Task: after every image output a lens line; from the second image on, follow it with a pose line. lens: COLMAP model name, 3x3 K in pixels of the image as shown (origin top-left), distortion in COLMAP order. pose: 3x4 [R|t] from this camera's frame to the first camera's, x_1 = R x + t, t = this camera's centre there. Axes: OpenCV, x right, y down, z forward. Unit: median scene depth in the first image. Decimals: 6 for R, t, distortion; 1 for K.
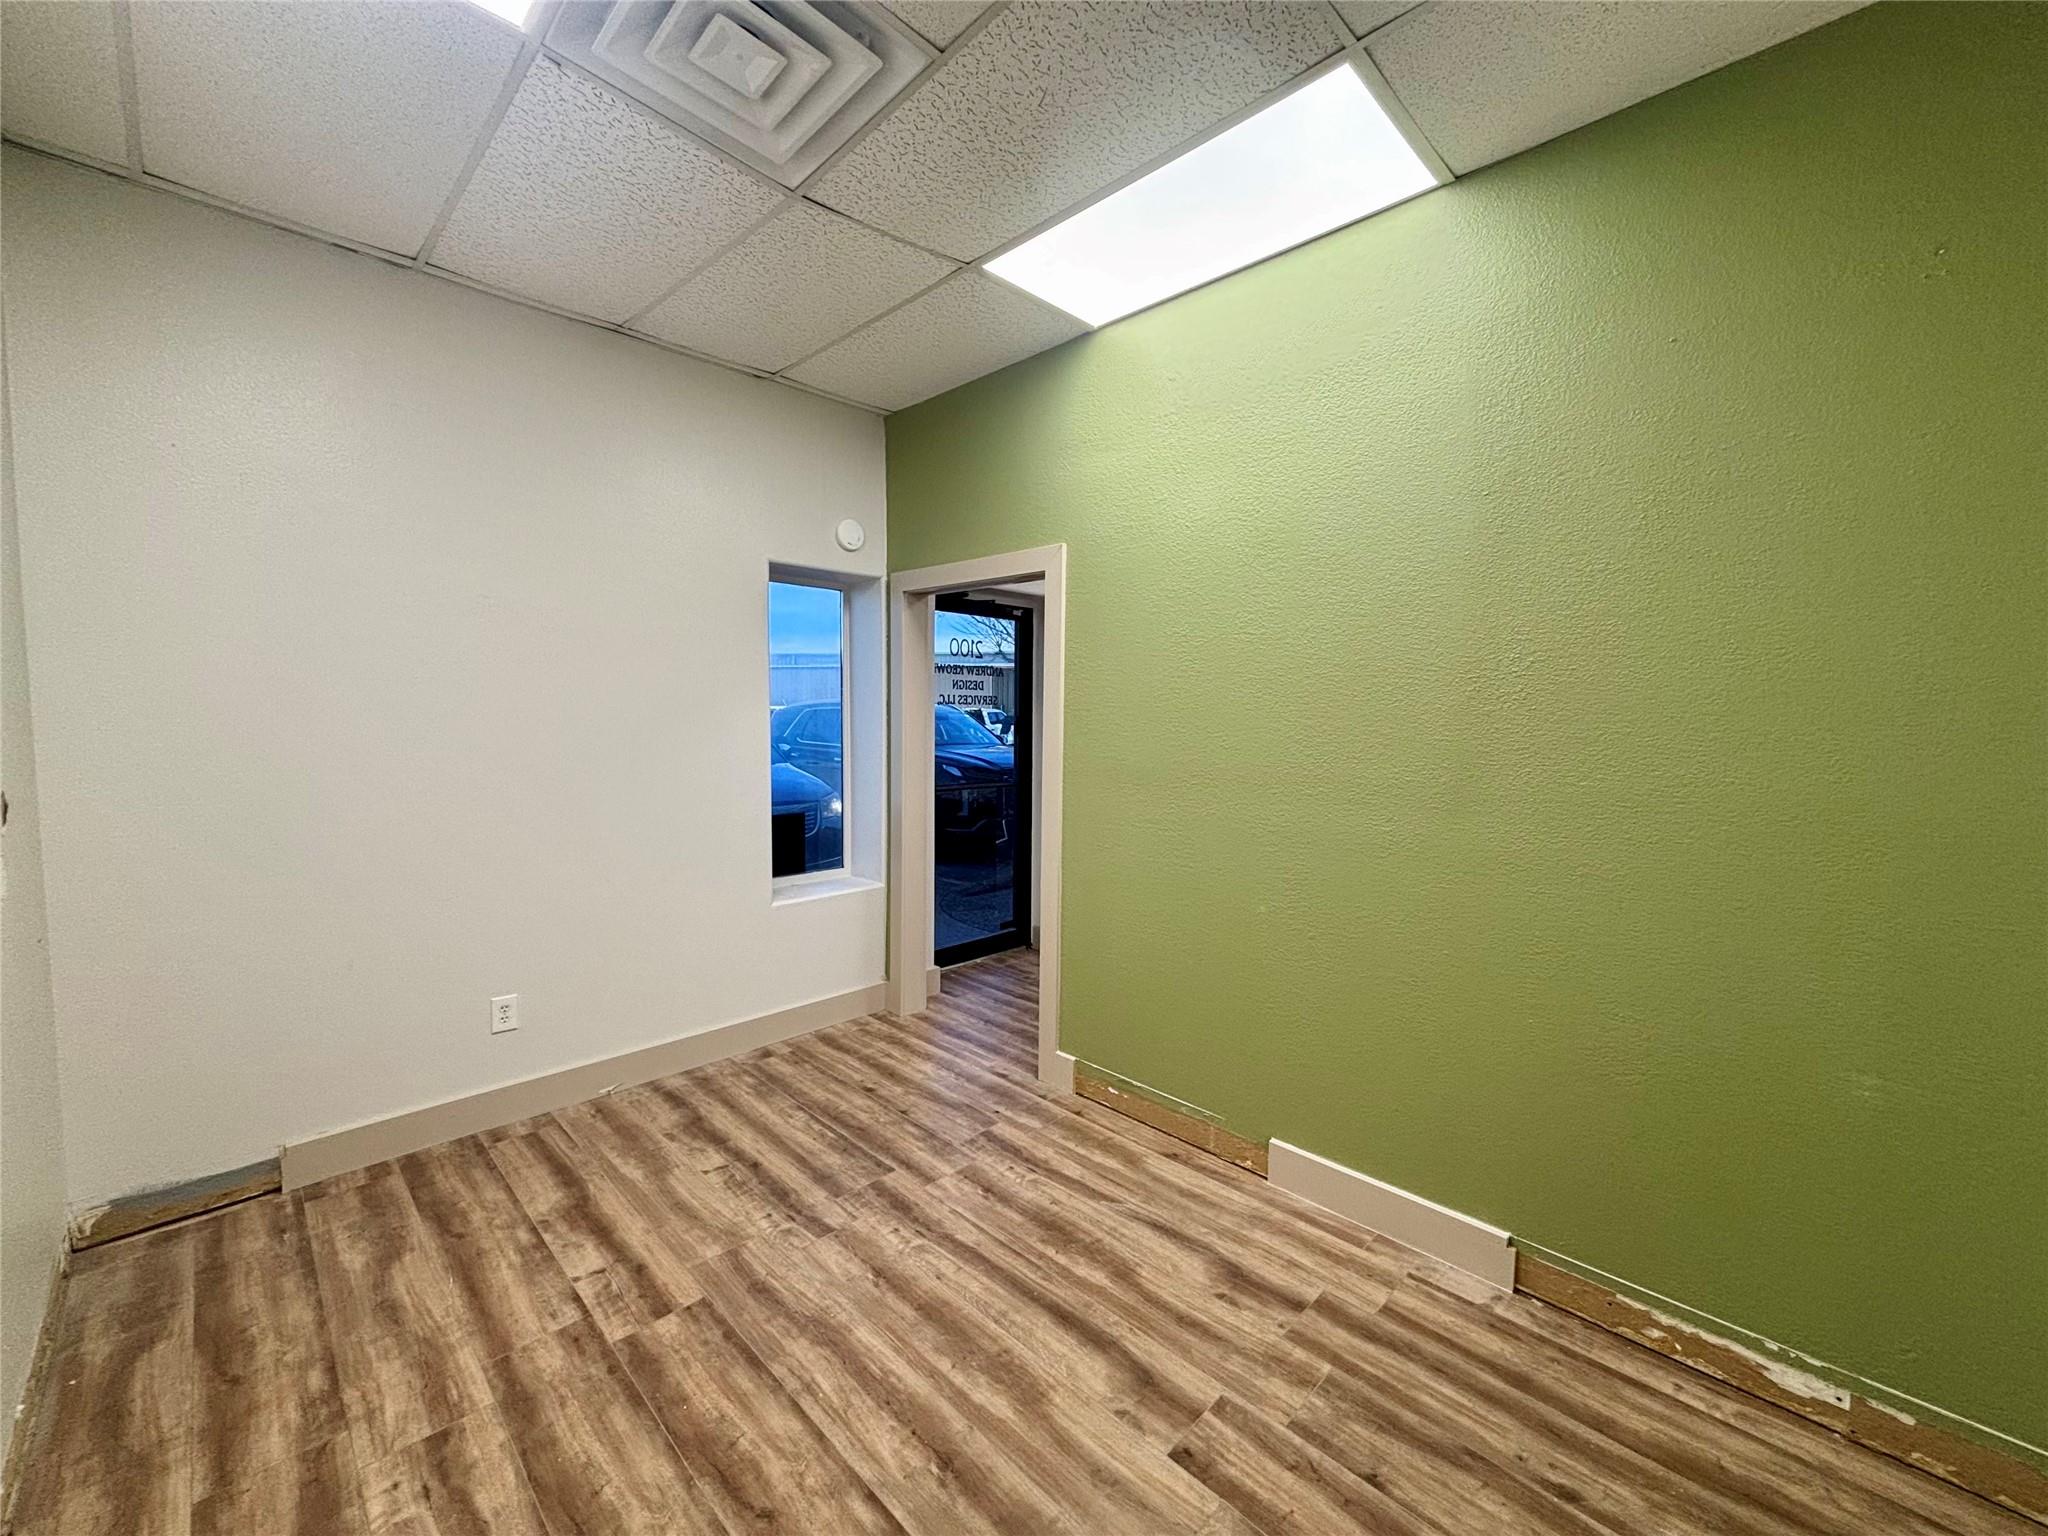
lens RADIAL K [[822.2, 0, 1022.7], [0, 822.2, 767.4], [0, 0, 1]] dist [-0.000608, -0.000180]
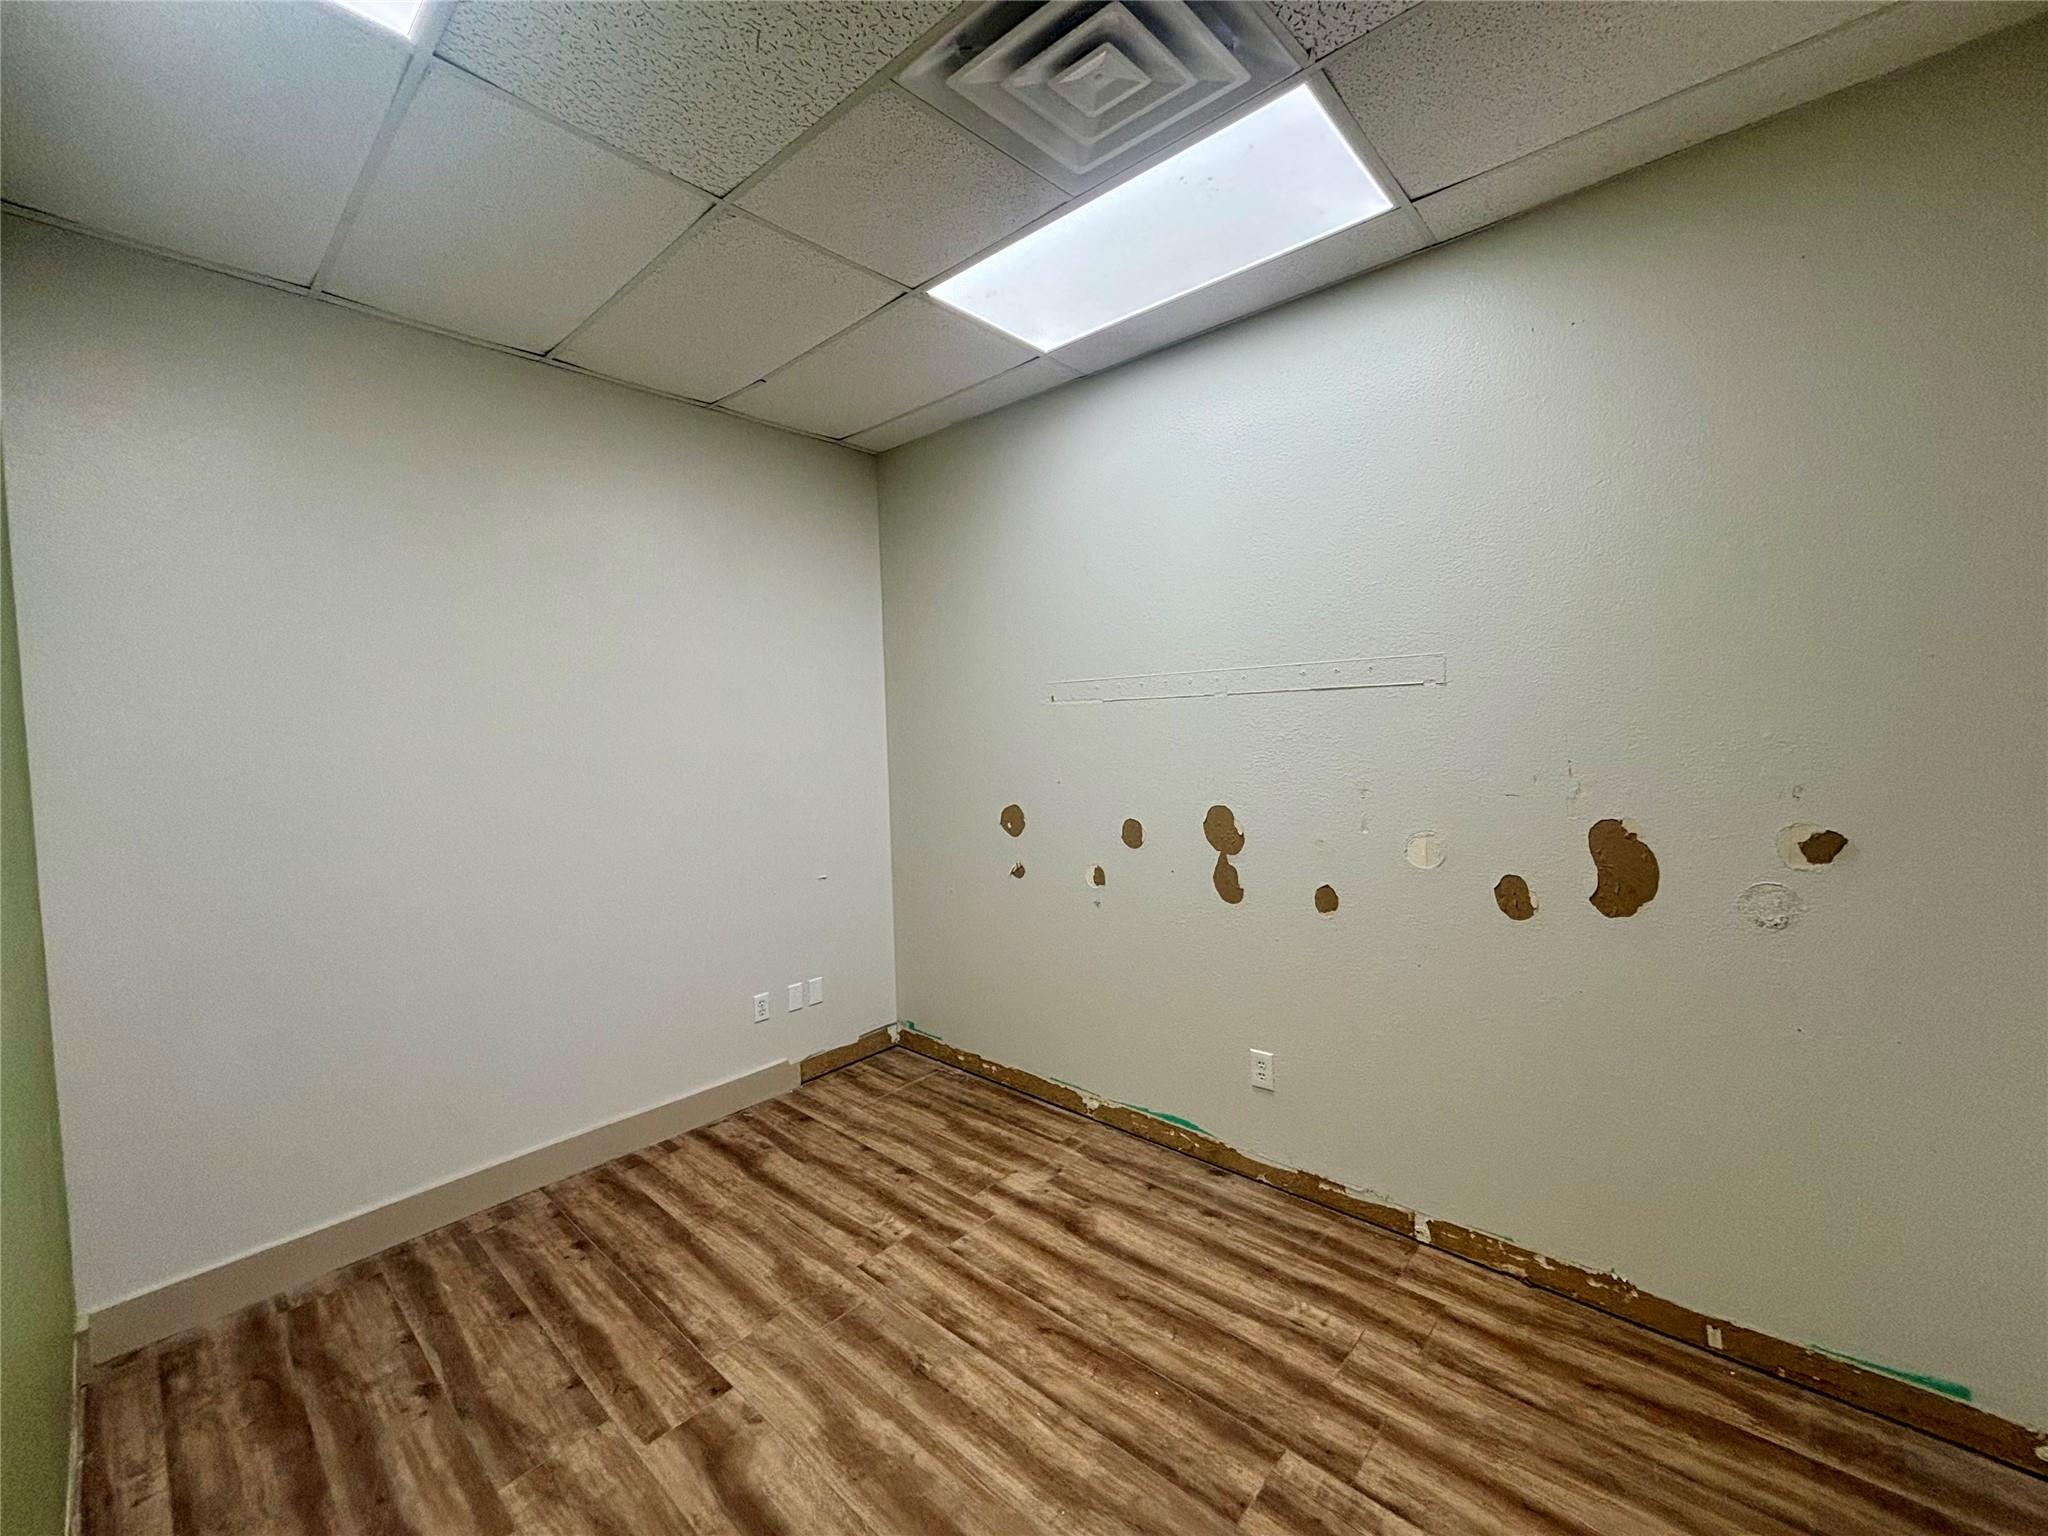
lens RADIAL K [[822.2, 0, 1020.8], [0, 822.2, 764.2], [0, 0, 1]] dist [-0.000608, -0.000180]
pose [[-0.998309, 0.021583, -0.053971, -0.185760], [0.015337, 0.993412, 0.113568, -0.185396], [0.056066, 0.112548, -0.992063, 1.970369]]
